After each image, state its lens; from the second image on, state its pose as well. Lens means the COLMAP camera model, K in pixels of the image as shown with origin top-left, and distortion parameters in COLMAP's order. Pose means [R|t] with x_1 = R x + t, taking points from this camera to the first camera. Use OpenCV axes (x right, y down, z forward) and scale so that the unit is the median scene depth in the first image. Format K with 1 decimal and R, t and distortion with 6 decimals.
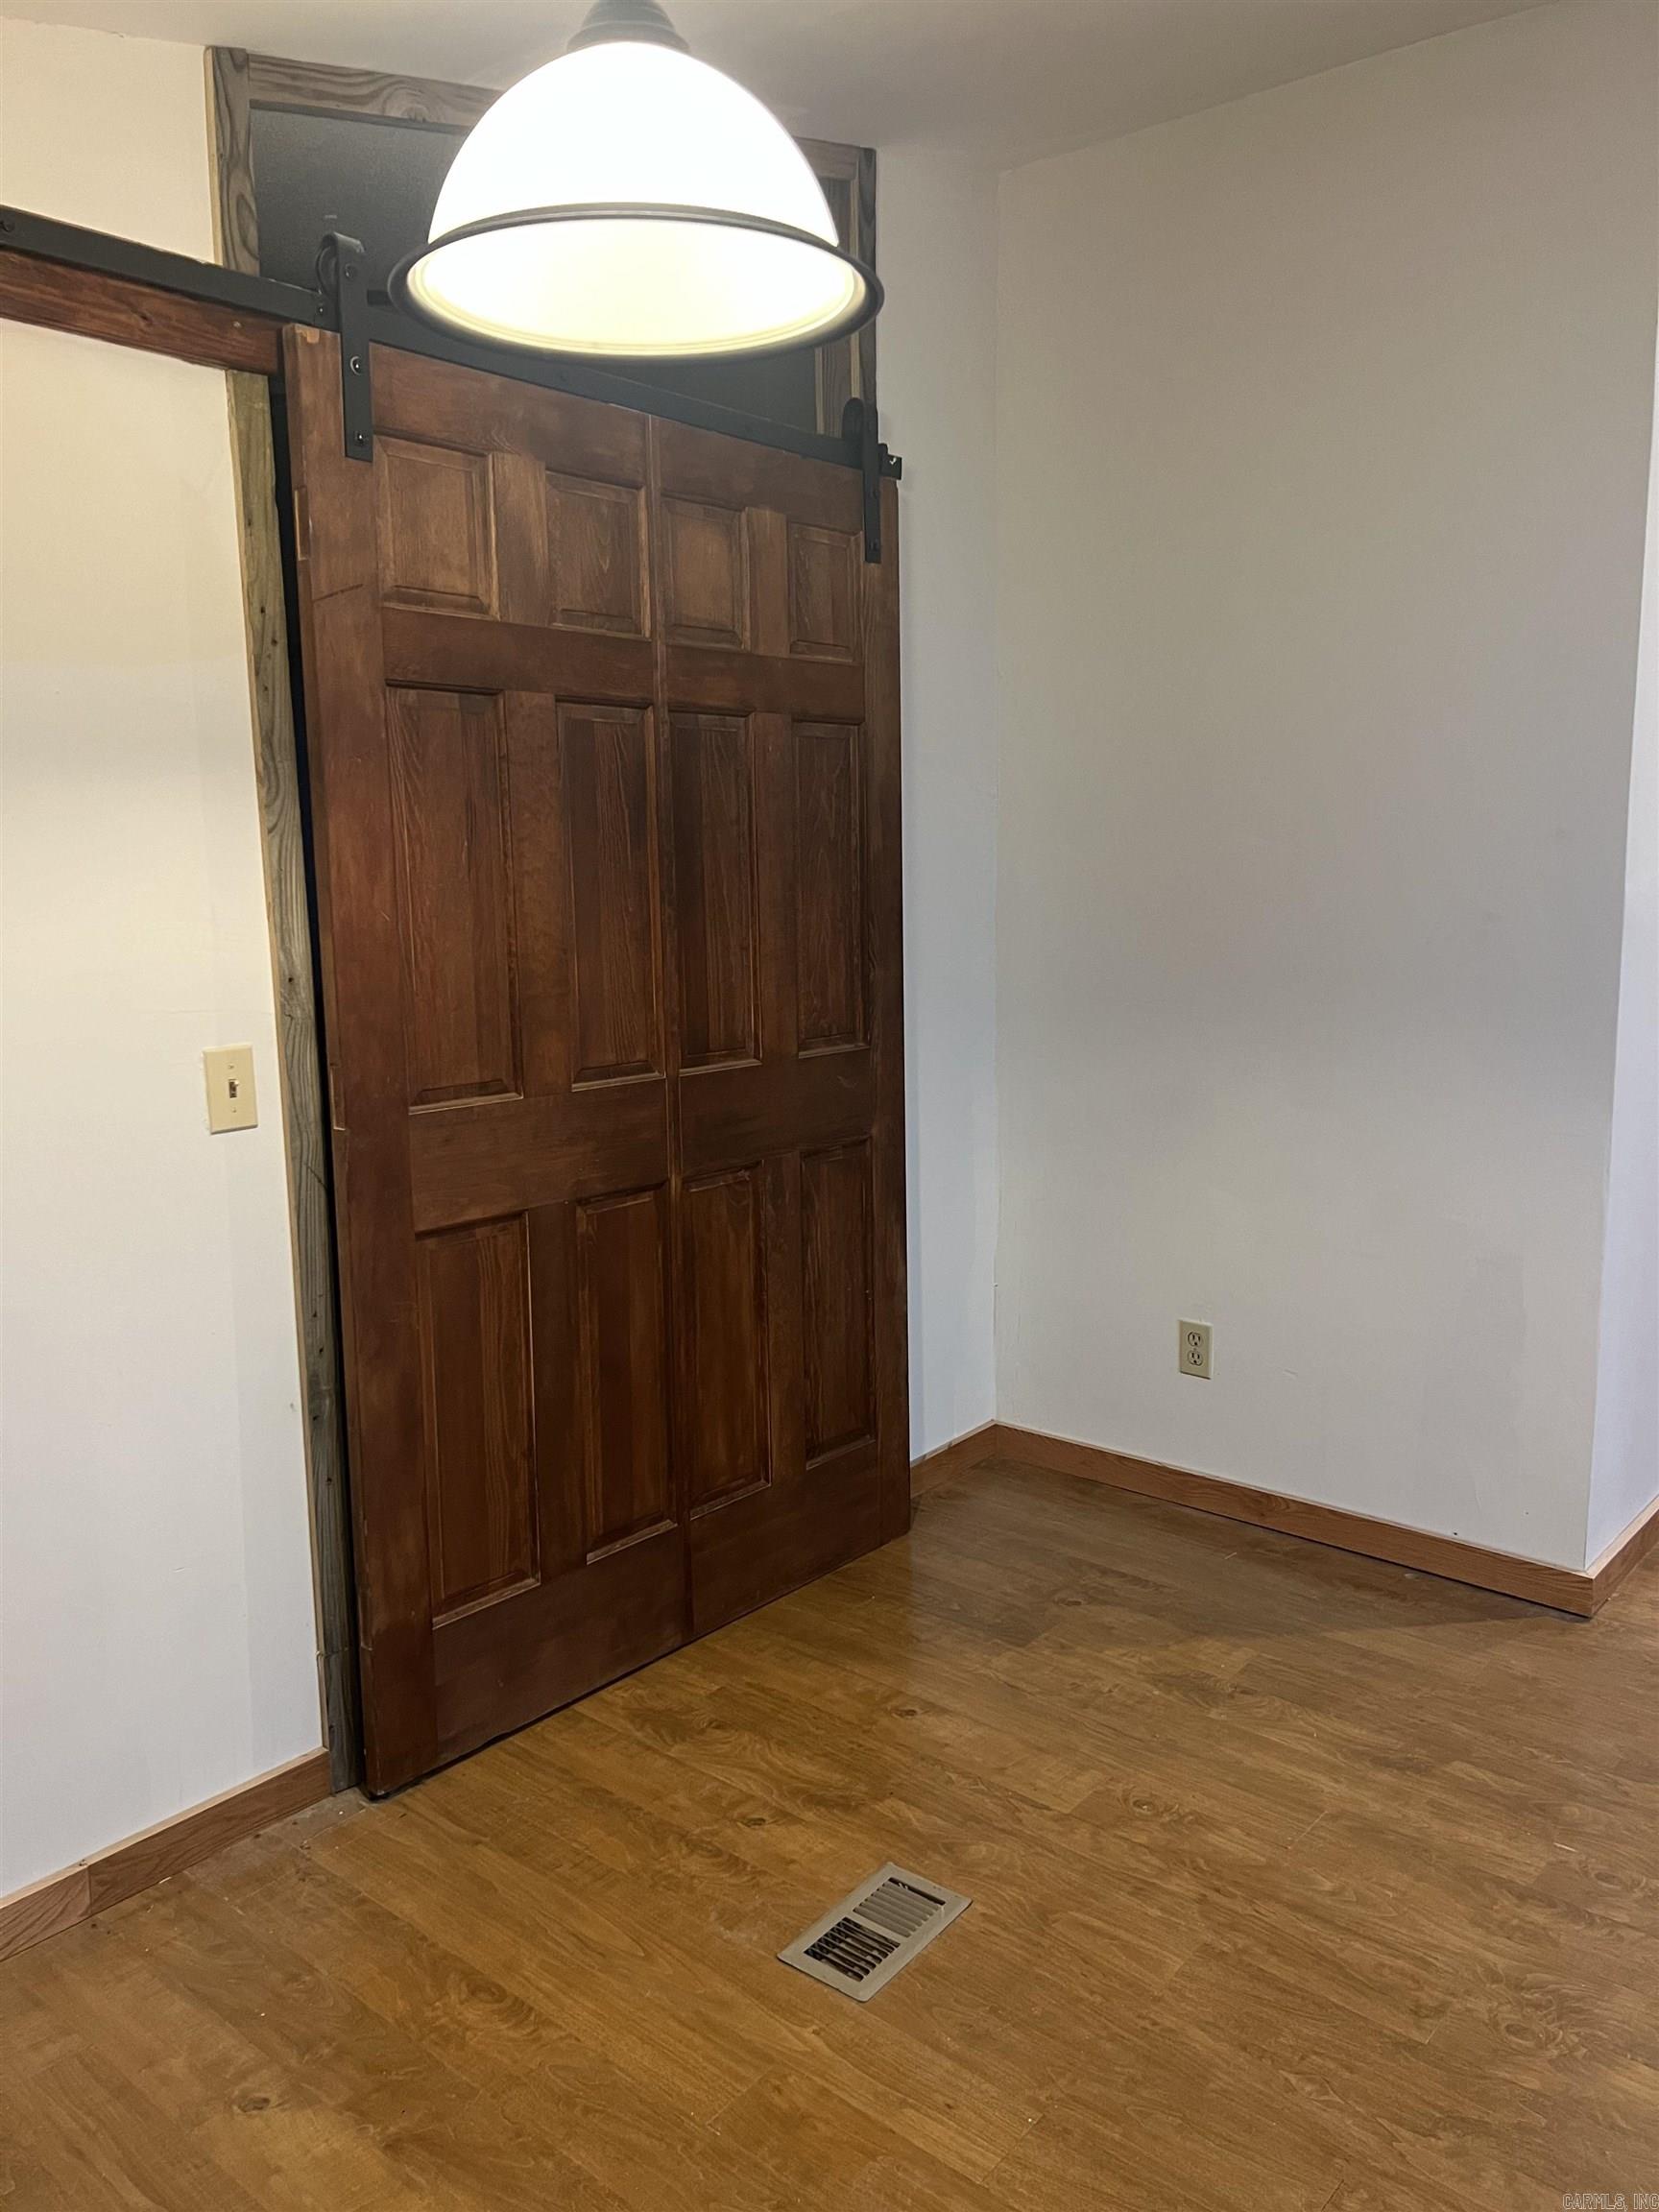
lens RADIAL K [[1666.6, 0, 828.6], [0, 1666.6, 1103.2], [0, 0, 1]] dist [0.053654, -0.050707]
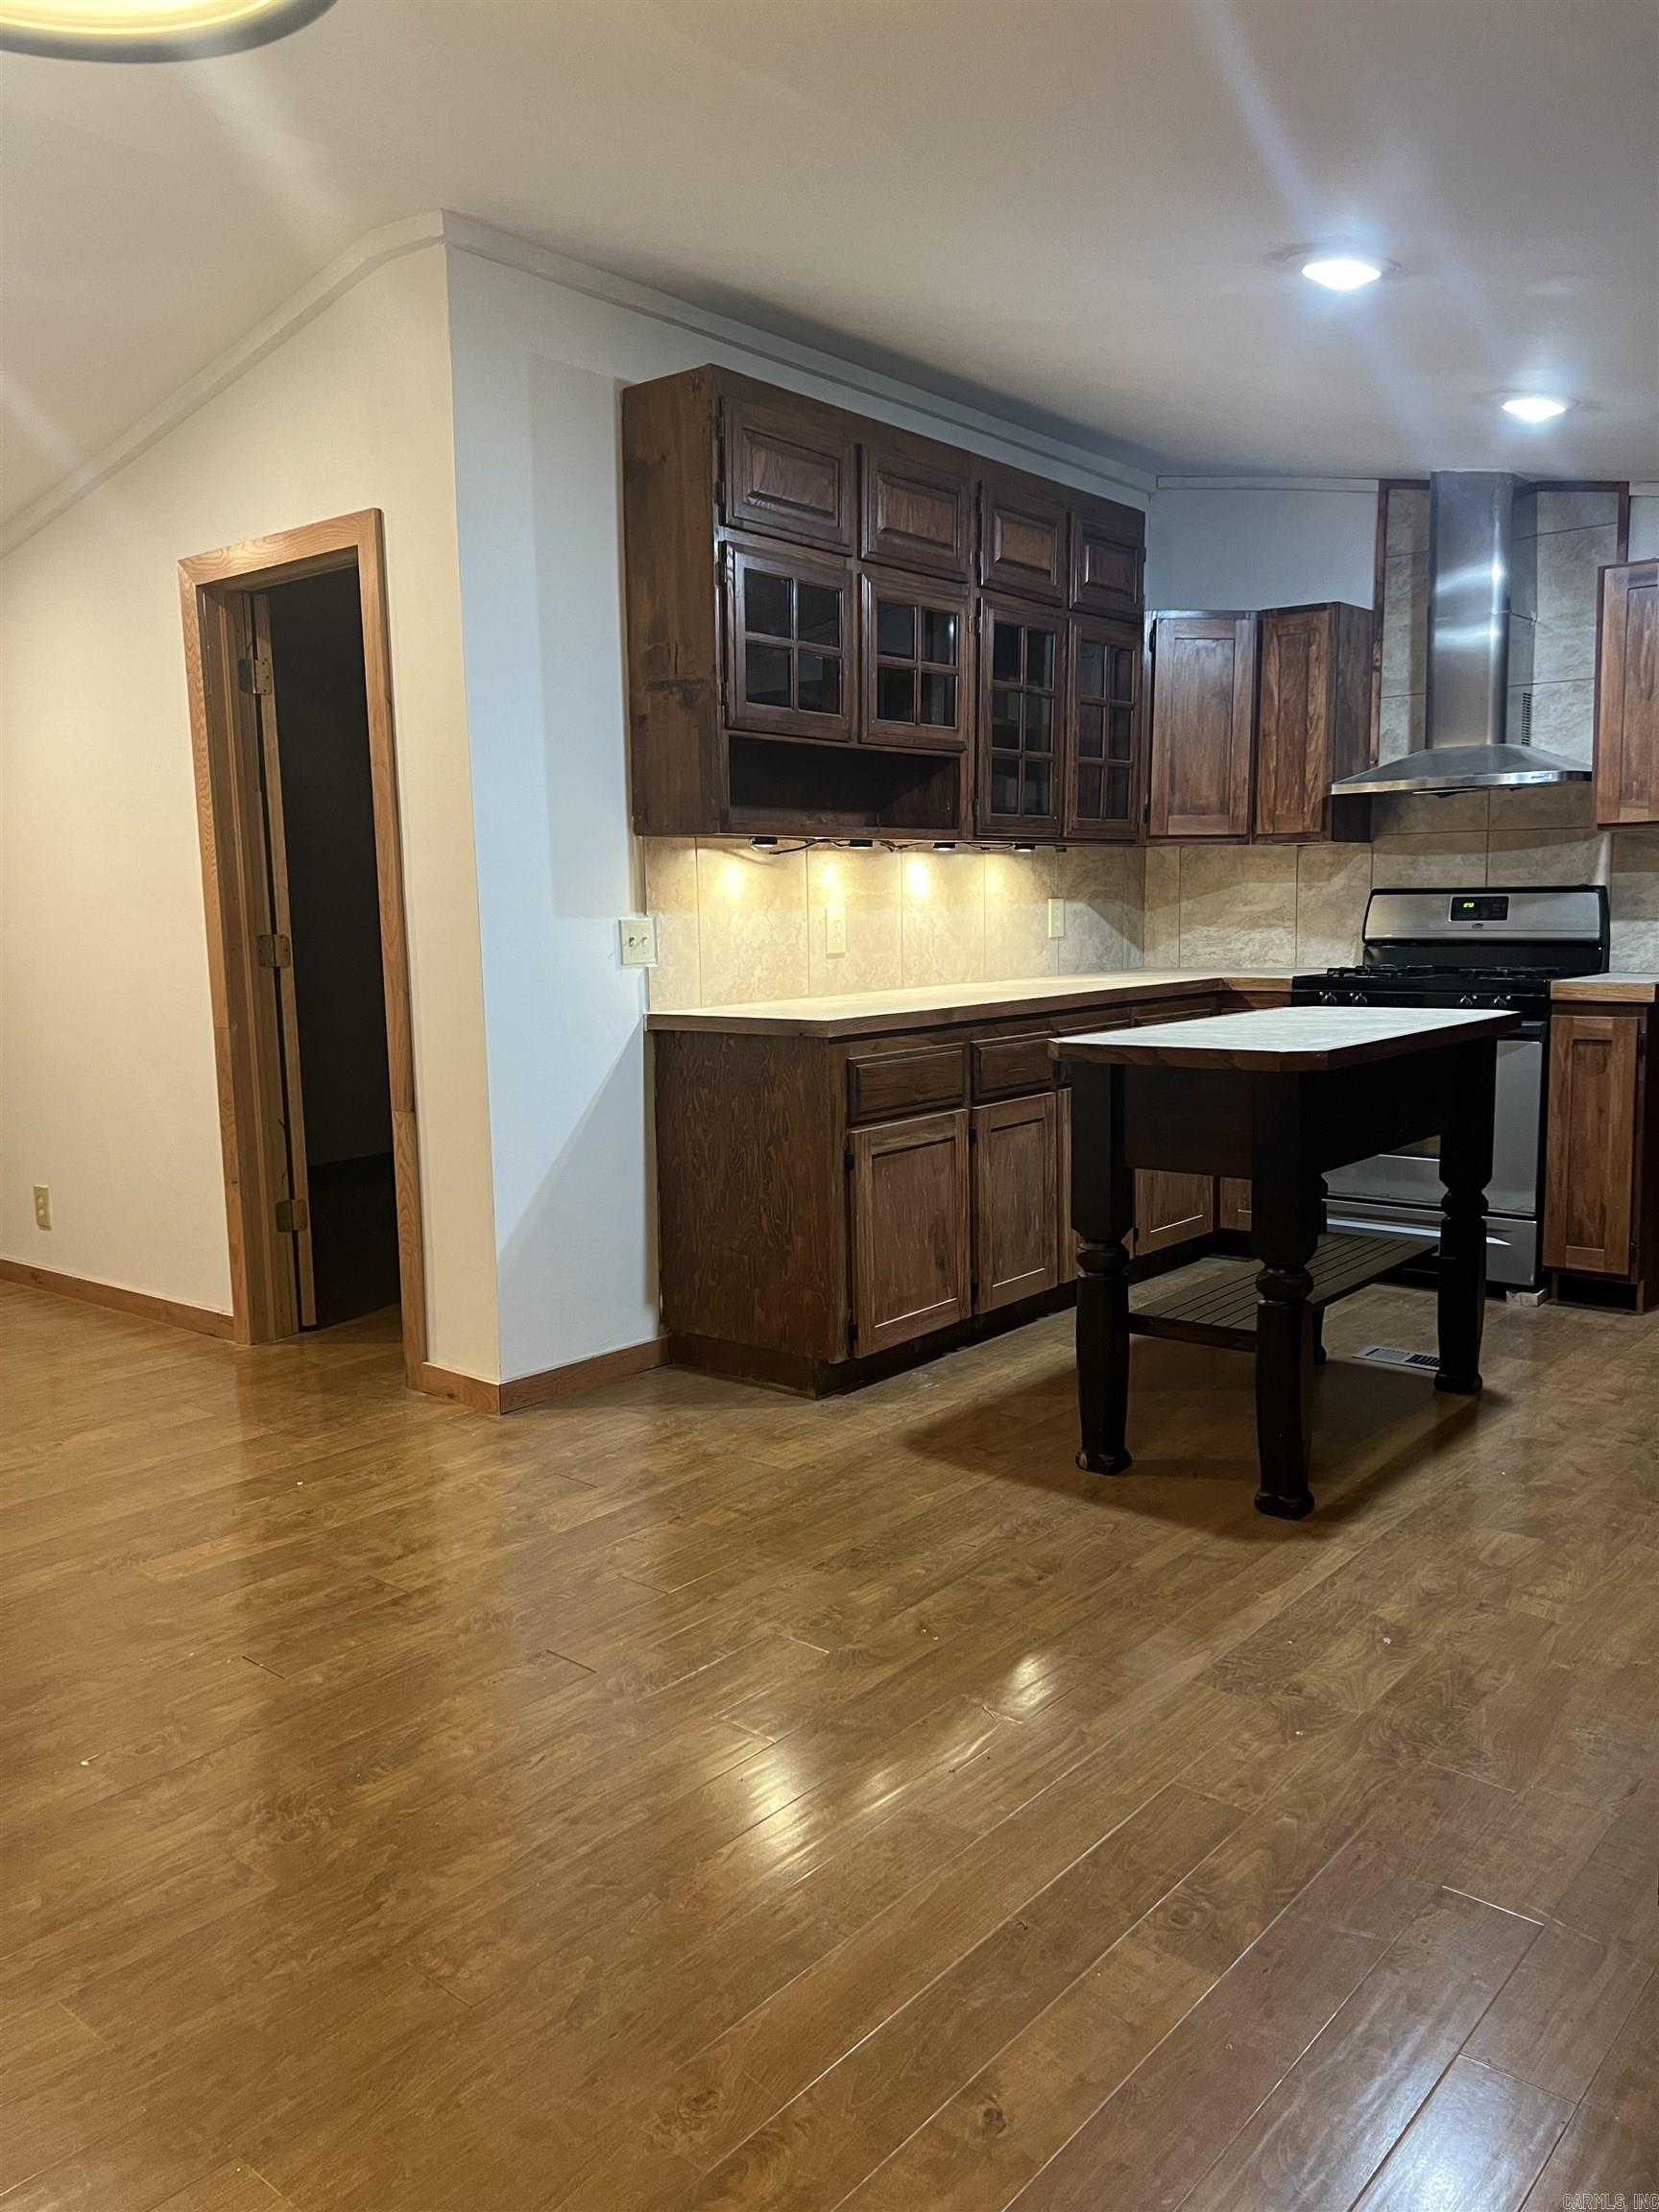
lens RADIAL K [[1666.6, 0, 831.1], [0, 1666.6, 1107.3], [0, 0, 1]] dist [0.053654, -0.050707]
pose [[0.013840, -0.129412, 0.991494, -0.796464], [0.172059, 0.977107, 0.125133, -0.014635], [-0.984989, 0.168864, 0.035790, 0.631179]]
